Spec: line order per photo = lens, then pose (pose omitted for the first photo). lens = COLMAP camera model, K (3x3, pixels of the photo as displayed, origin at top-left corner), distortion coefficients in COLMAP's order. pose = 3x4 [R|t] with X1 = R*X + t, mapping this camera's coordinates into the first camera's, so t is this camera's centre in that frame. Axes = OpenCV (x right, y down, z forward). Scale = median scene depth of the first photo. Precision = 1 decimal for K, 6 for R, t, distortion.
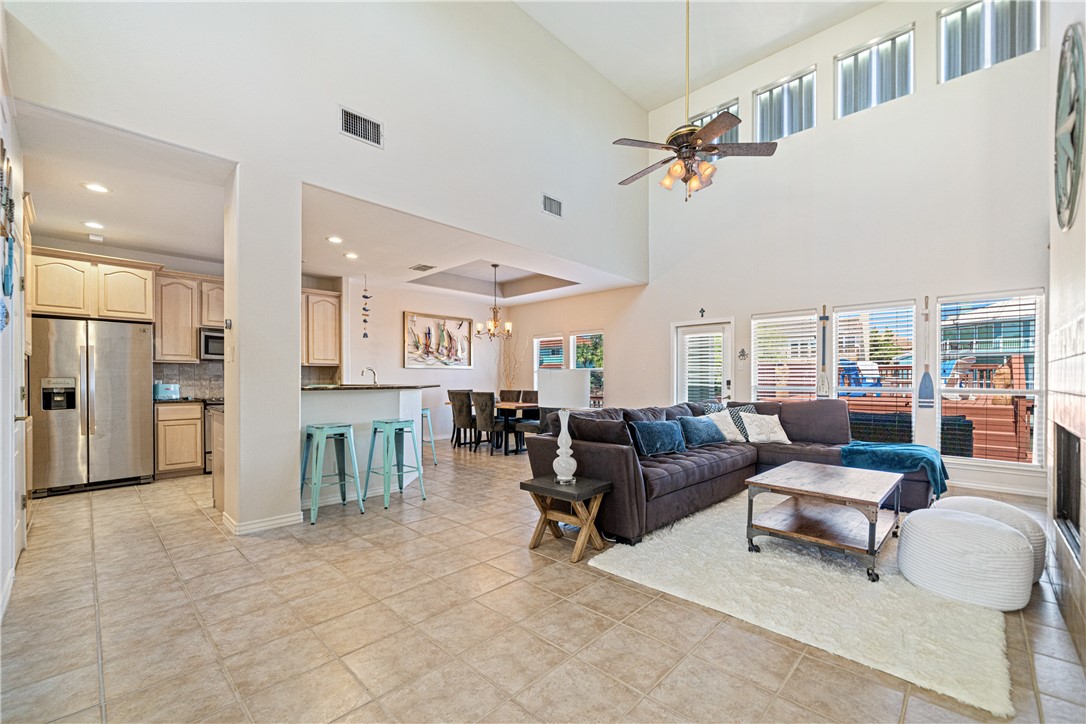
lens RADIAL K [[448.2, 0, 543.0], [0, 448.2, 380.0], [0, 0, 1]] dist [0.000359, 0.000531]
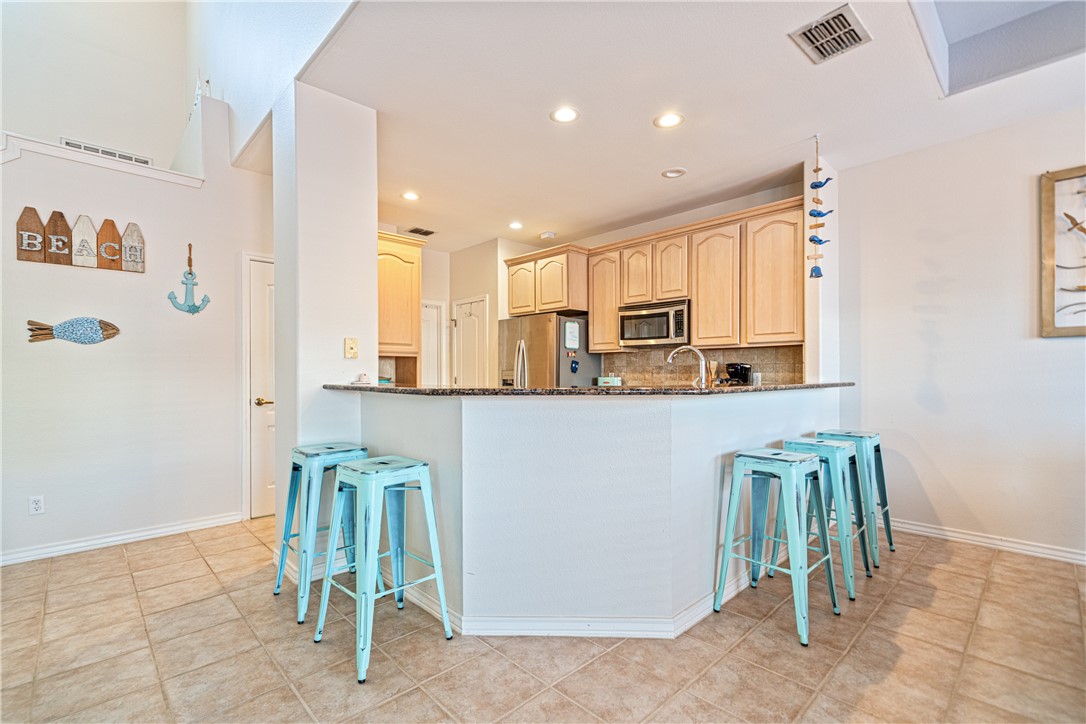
lens RADIAL K [[487.6, 0, 541.2], [0, 487.6, 372.9], [0, 0, 1]] dist [0.001044, -0.000313]
pose [[-0.039725, 0.001936, -0.999209, 0.114531], [0.000499, 0.999998, 0.001918, -0.001292], [0.999211, -0.000423, -0.039726, 0.895389]]
